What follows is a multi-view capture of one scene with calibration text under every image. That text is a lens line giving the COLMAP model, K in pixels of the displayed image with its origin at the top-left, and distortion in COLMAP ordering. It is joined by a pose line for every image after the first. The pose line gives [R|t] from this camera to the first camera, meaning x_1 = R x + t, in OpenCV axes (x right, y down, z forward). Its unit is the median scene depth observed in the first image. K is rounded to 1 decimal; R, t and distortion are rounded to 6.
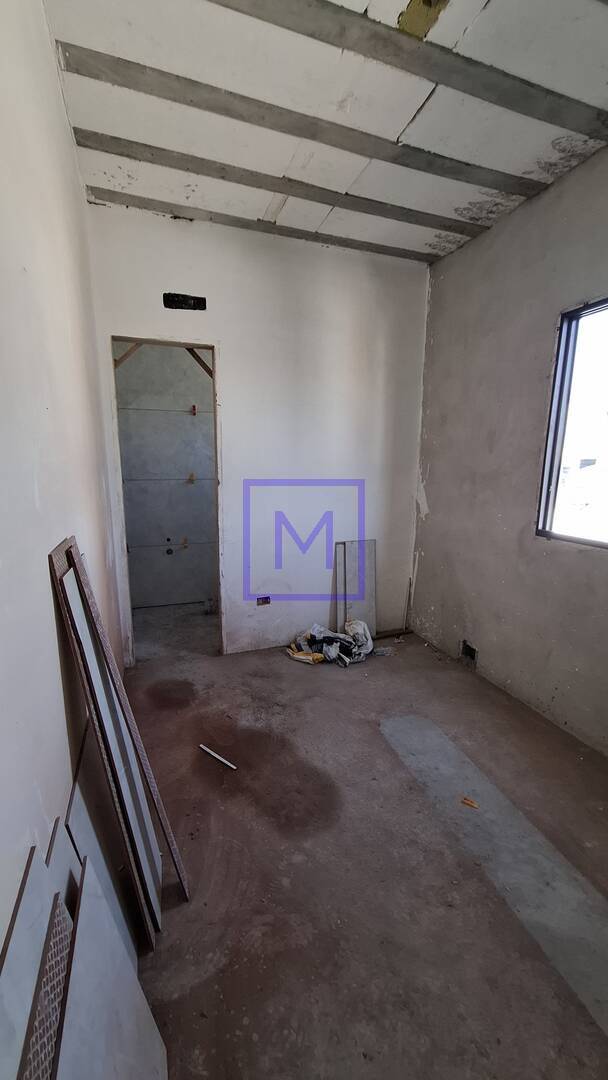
lens RADIAL K [[429.7, 0, 302.3], [0, 429.7, 544.9], [0, 0, 1]] dist [-0.005187, 0.002175]
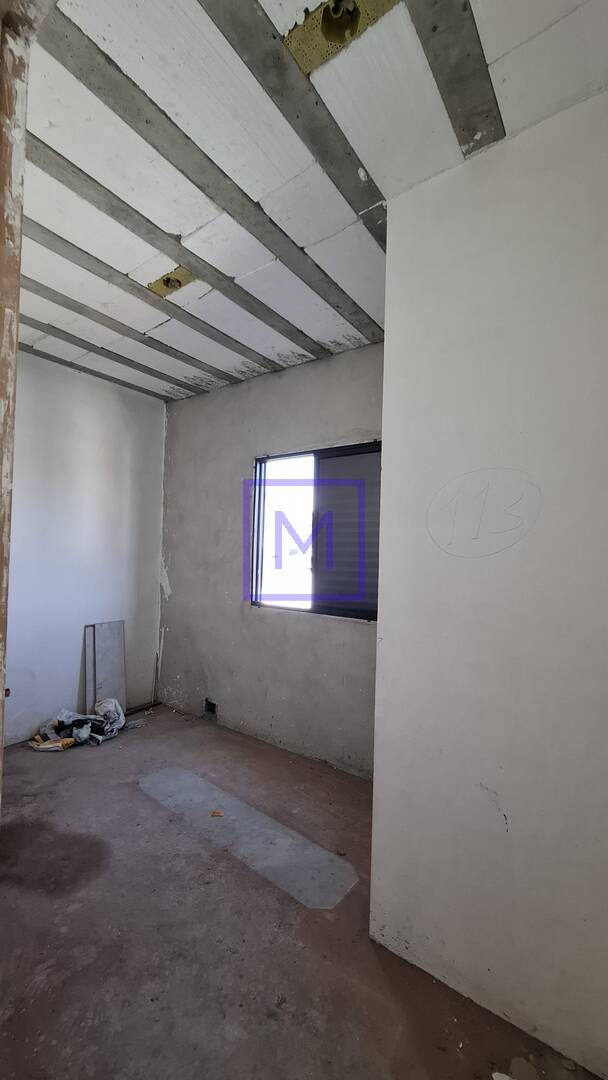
lens RADIAL K [[429.7, 0, 302.3], [0, 429.7, 544.9], [0, 0, 1]] dist [-0.005187, 0.002175]
pose [[0.827354, 0.021373, 0.561275, -0.092157], [0.091072, 0.980948, -0.171599, 0.036097], [-0.554249, 0.193089, 0.809645, -0.224893]]
